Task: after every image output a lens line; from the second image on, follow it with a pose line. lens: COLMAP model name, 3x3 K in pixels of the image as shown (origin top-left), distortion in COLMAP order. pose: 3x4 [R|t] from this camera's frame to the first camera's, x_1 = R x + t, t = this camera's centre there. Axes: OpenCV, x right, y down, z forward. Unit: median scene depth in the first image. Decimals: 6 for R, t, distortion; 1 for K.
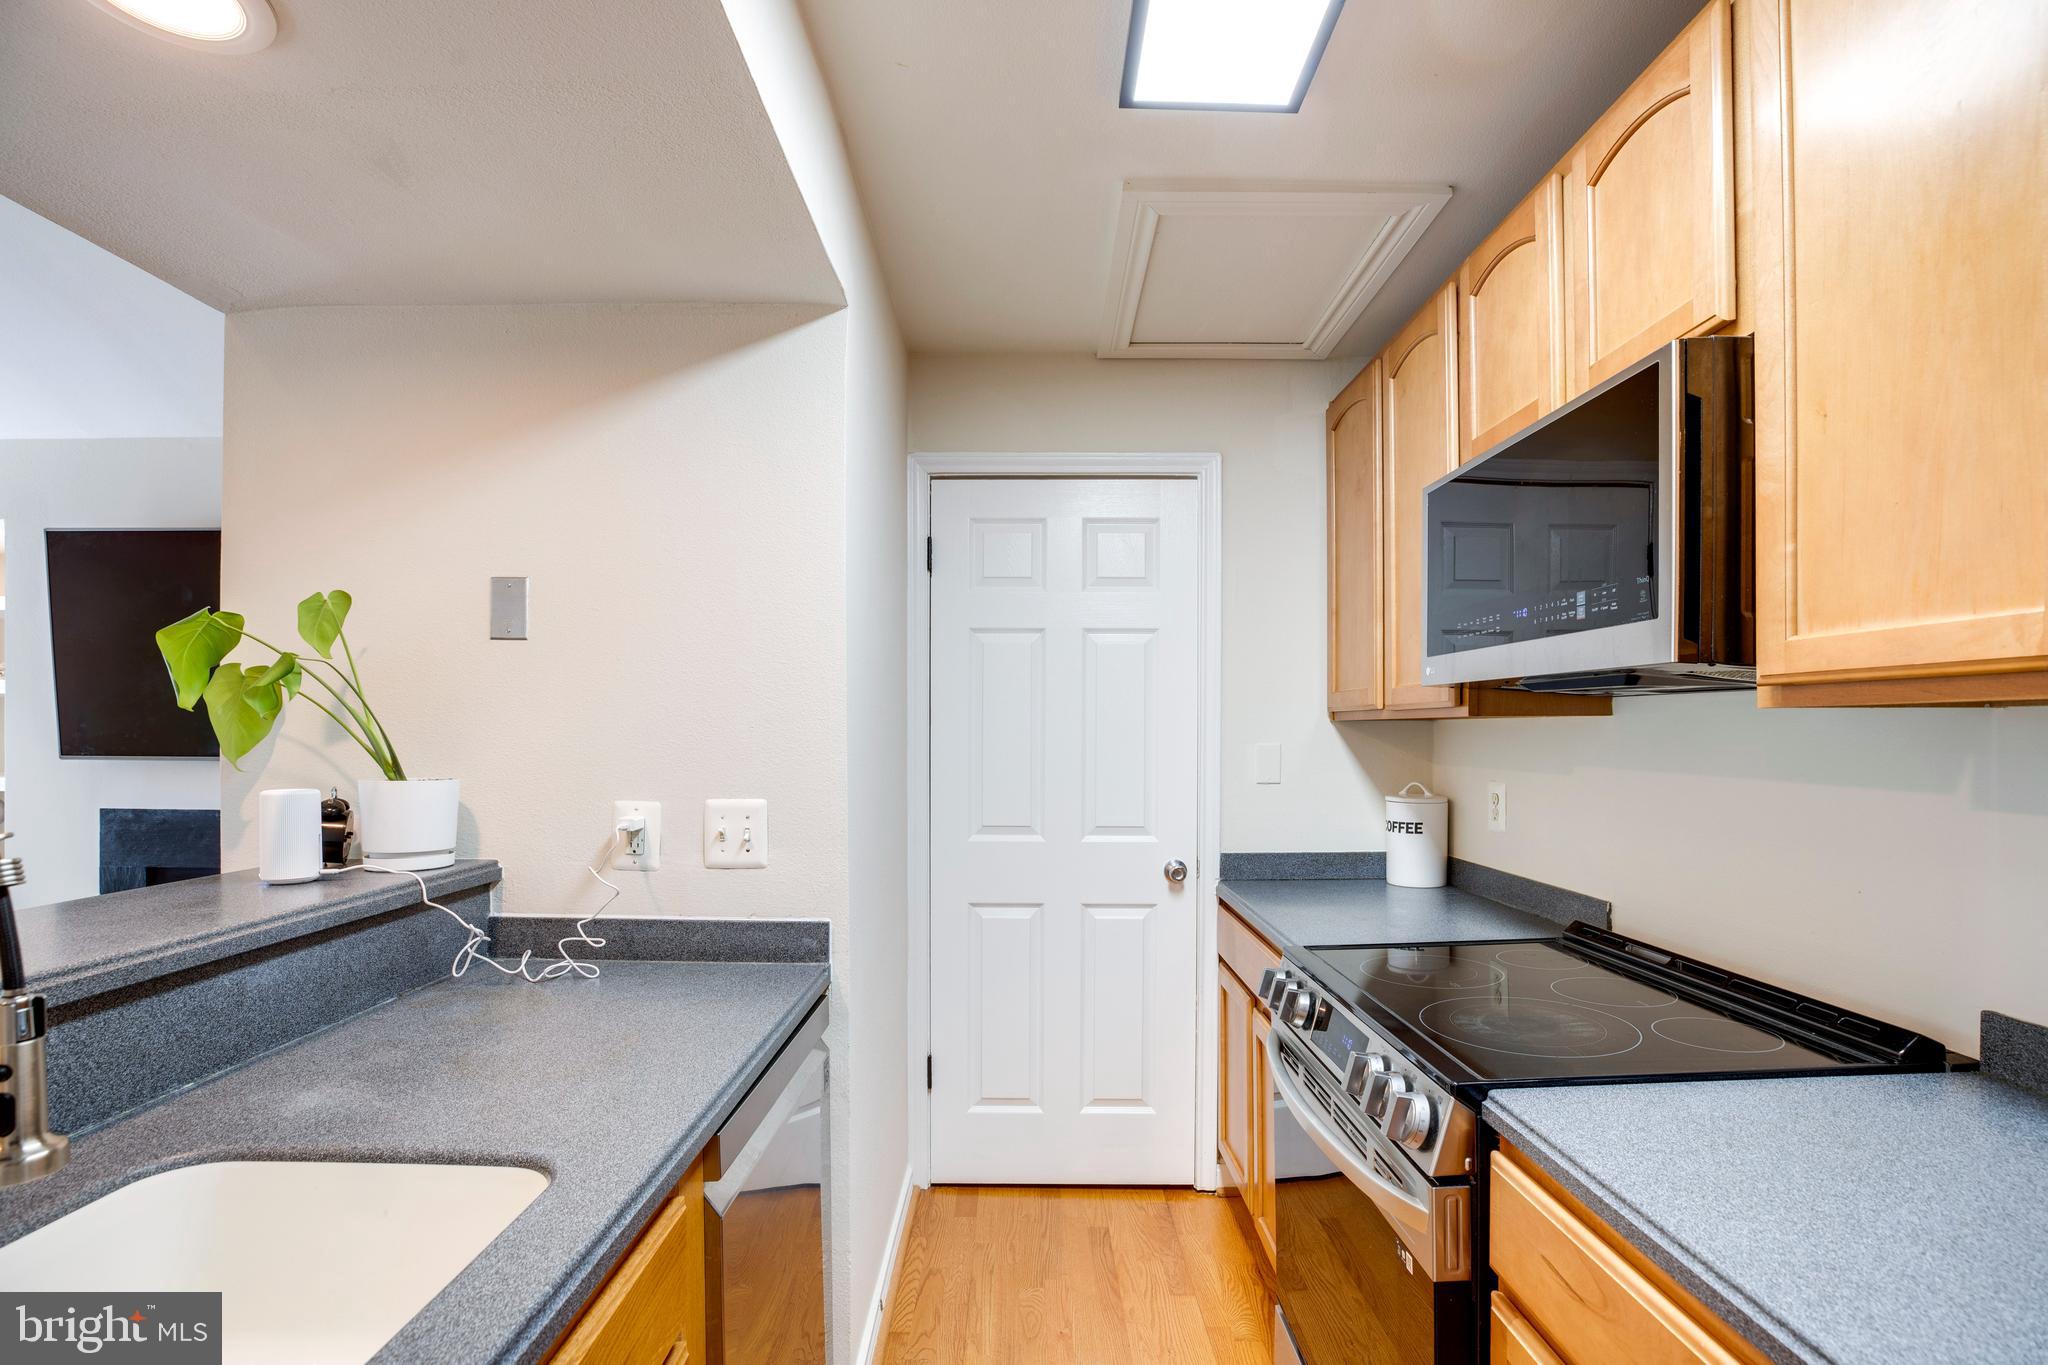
lens RADIAL K [[953.4, 0, 1037.4], [0, 953.4, 738.5], [0, 0, 1]] dist [-0.045996, 0.012481]
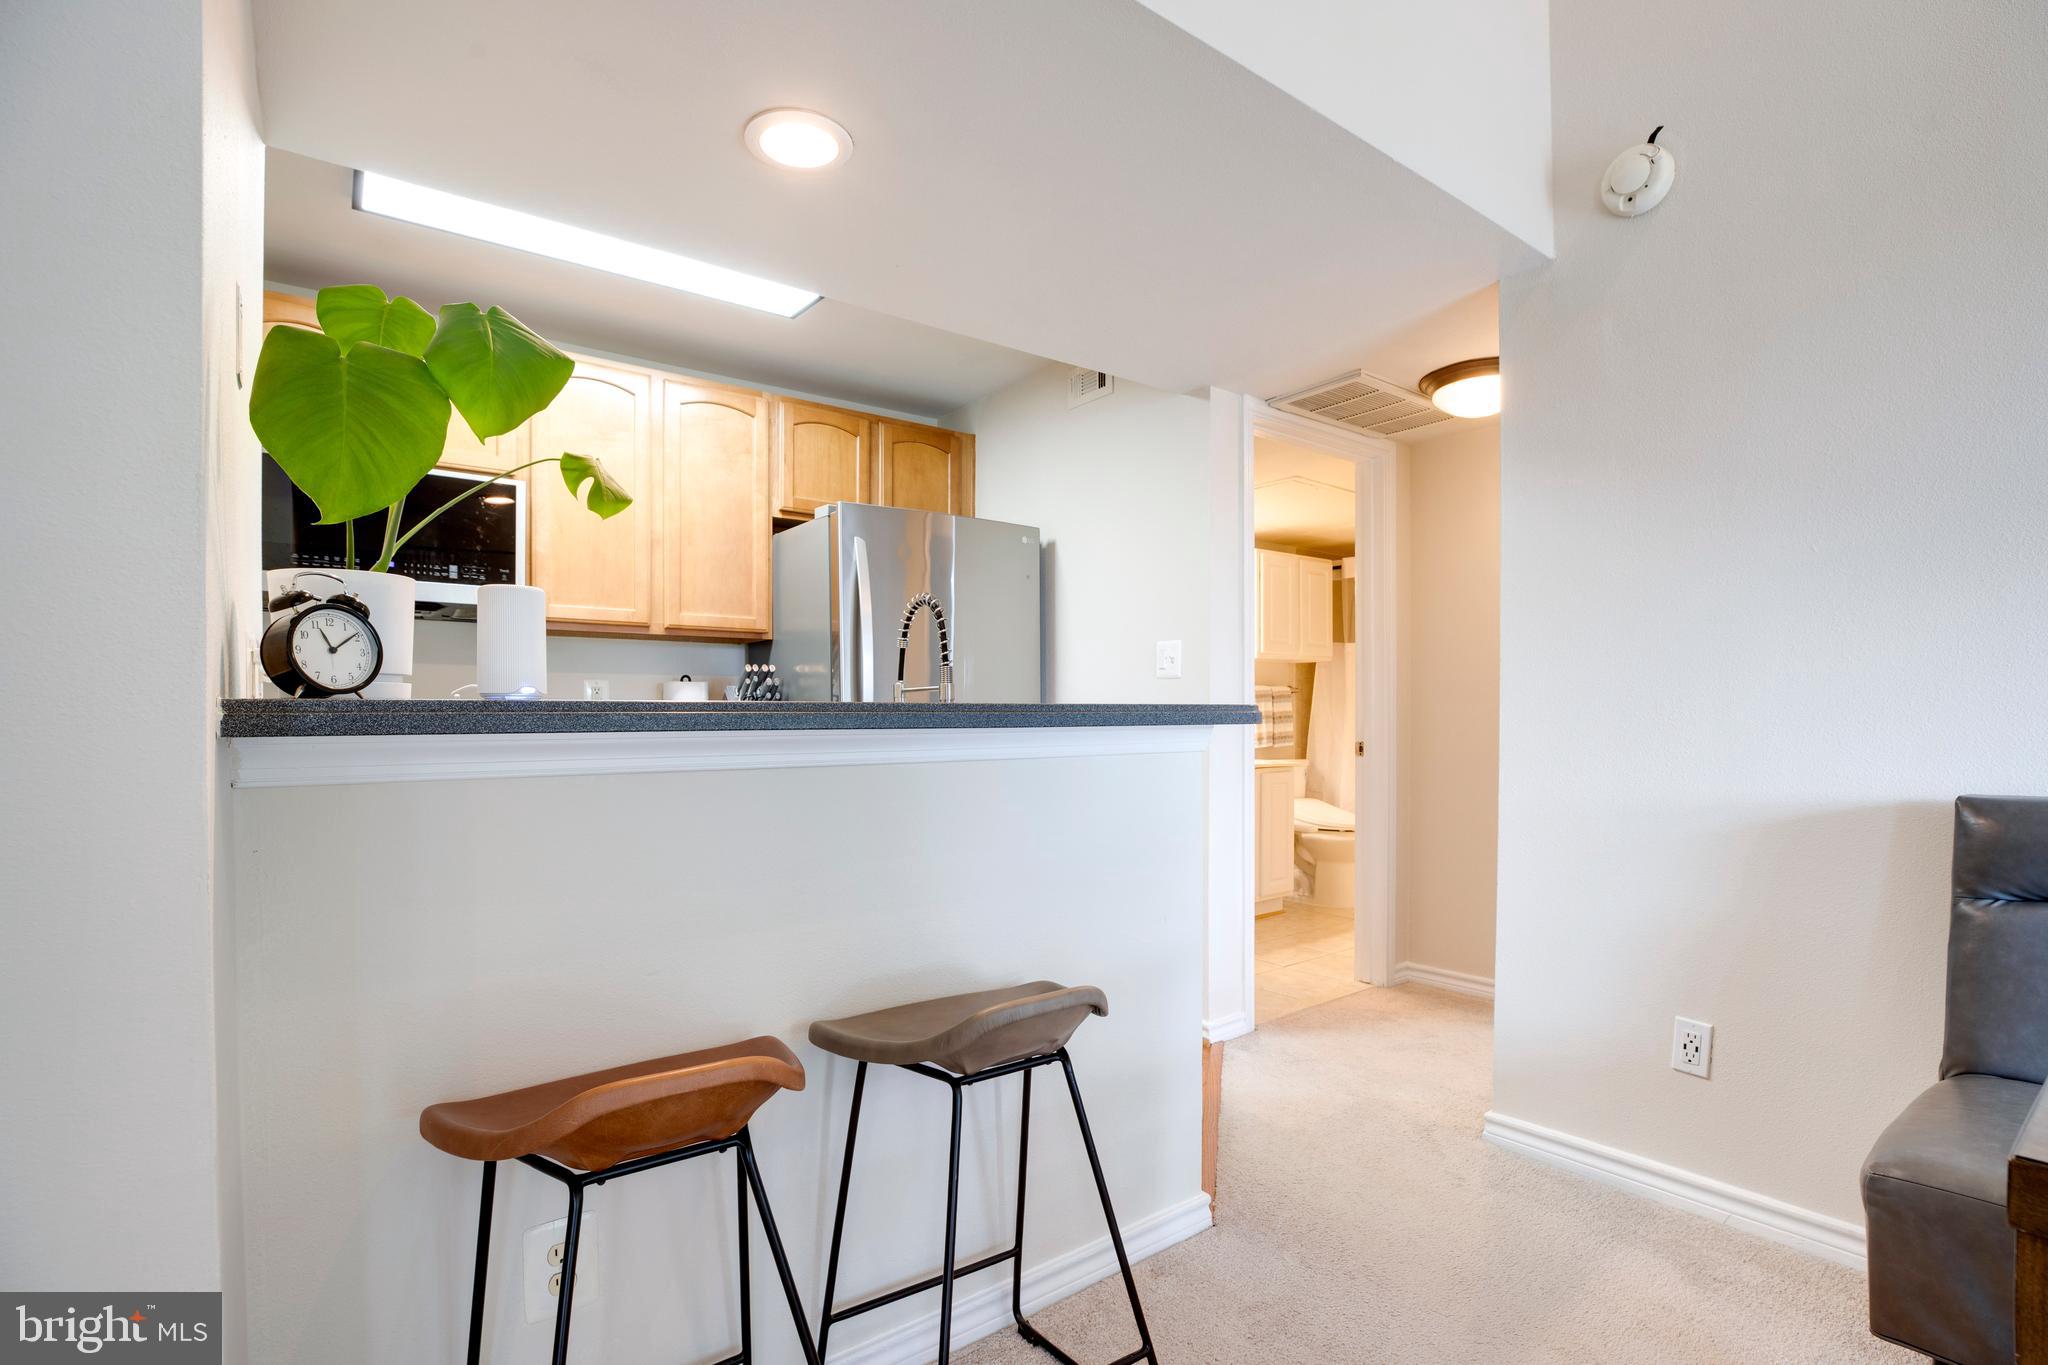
lens RADIAL K [[953.4, 0, 1037.4], [0, 953.4, 738.5], [0, 0, 1]] dist [-0.045996, 0.012481]
pose [[-0.610972, -0.017306, 0.791463, -1.358667], [0.007940, 0.999577, 0.027986, 0.132156], [-0.791612, 0.023383, -0.610576, 0.899381]]
